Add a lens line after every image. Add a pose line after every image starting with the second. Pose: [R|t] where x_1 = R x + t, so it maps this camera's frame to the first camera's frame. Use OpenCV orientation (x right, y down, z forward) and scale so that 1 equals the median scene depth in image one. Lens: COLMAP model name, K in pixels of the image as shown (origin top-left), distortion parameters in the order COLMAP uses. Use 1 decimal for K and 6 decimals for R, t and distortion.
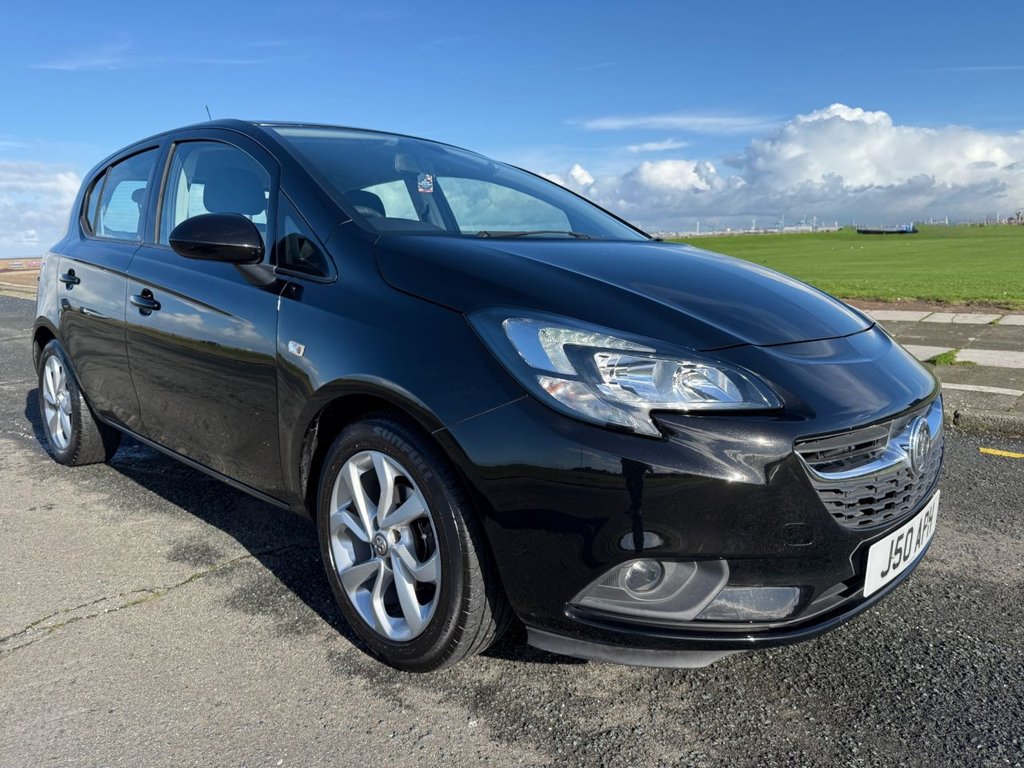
lens RADIAL K [[733.8, 0, 531.6], [0, 733.8, 381.8], [0, 0, 1]] dist [0.026228, -0.045663]
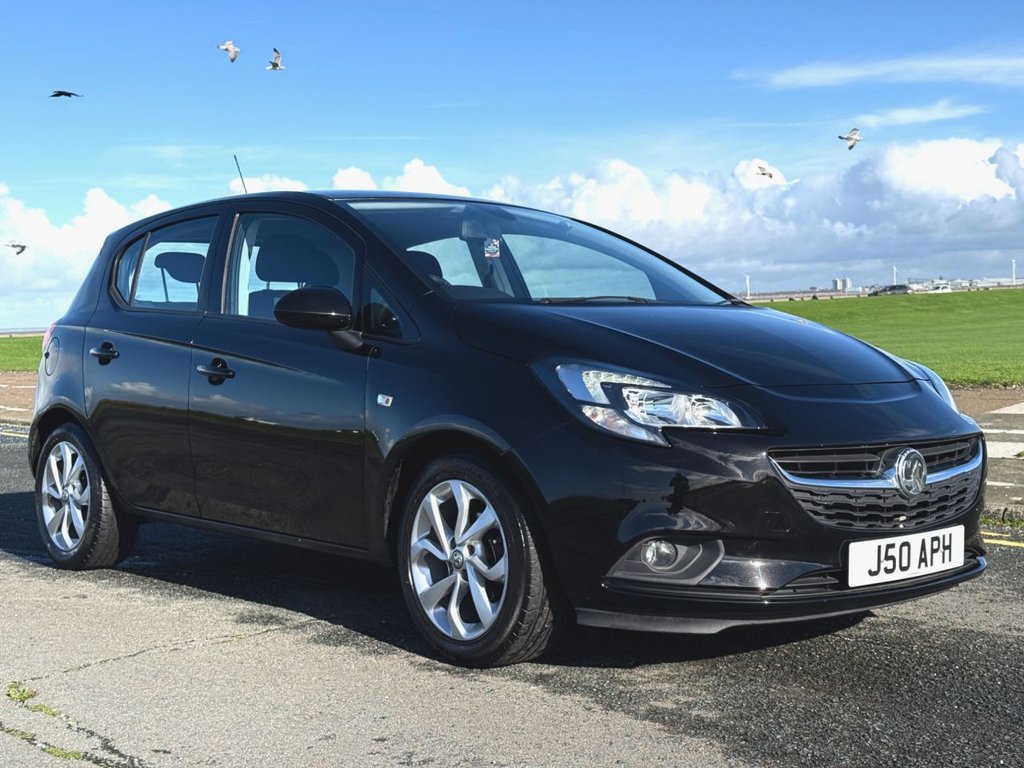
lens RADIAL K [[1667.8, 0, 512.9], [0, 1667.8, 383.9], [0, 0, 1]] dist [-0.049729, 0.000000]
pose [[0.993936, -0.010234, -0.109485, 0.174337], [-0.005048, 0.990363, -0.138404, 0.300458], [0.109847, 0.138117, 0.984306, -1.613904]]
